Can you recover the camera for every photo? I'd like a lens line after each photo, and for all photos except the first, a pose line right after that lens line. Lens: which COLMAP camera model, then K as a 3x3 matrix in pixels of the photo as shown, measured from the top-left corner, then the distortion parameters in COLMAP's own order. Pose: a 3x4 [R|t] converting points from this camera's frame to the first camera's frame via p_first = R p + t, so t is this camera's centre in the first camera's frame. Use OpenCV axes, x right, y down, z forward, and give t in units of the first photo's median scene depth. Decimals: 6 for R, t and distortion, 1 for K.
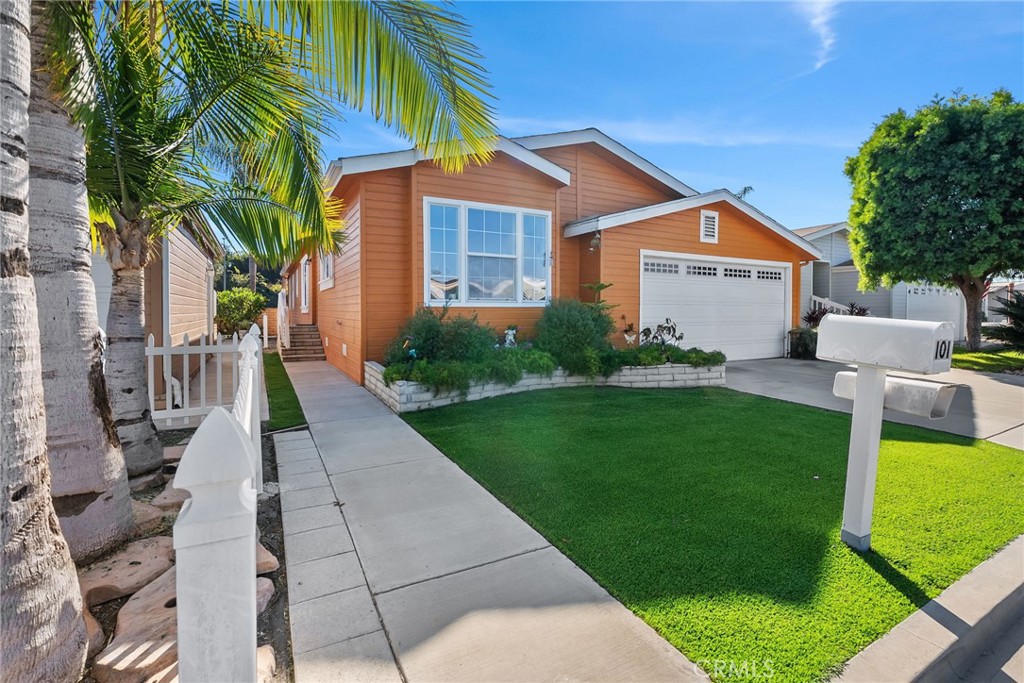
lens RADIAL K [[465.5, 0, 508.2], [0, 465.5, 319.4], [0, 0, 1]] dist [-0.000616, 0.000271]
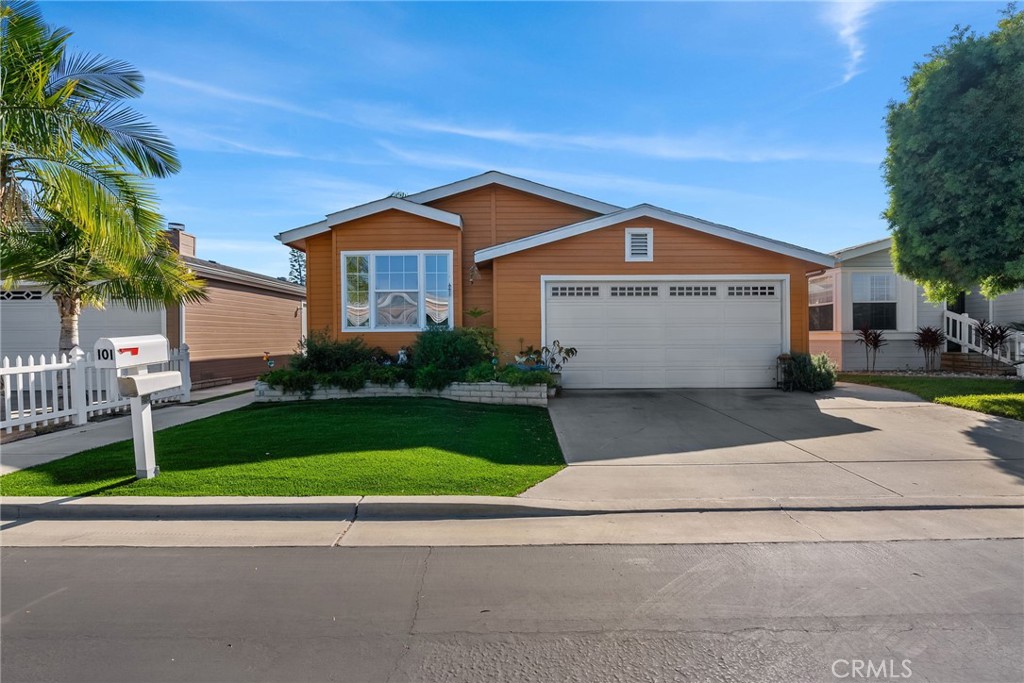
lens RADIAL K [[448.5, 0, 503.3], [0, 448.5, 341.5], [0, 0, 1]] dist [-0.002775, -0.000151]
pose [[0.871605, -0.001339, -0.490208, 0.748898], [-0.002363, 0.999973, -0.006932, 0.006567], [0.490204, 0.007201, 0.871578, 0.077516]]
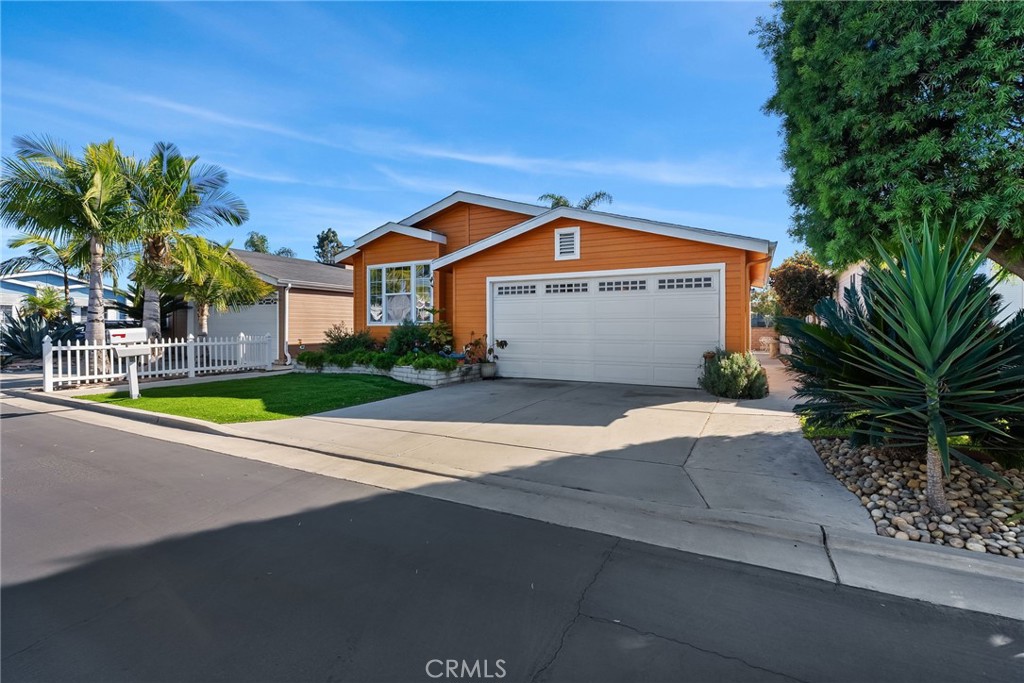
lens RADIAL K [[448.9, 0, 512.0], [0, 448.9, 341.5], [0, 0, 1]] dist [-0.001763, -0.000002]
pose [[0.544977, 0.020120, -0.838210, 1.380754], [-0.017787, 0.999764, 0.012434, 0.000833], [0.838263, 0.008133, 0.545206, 0.442357]]
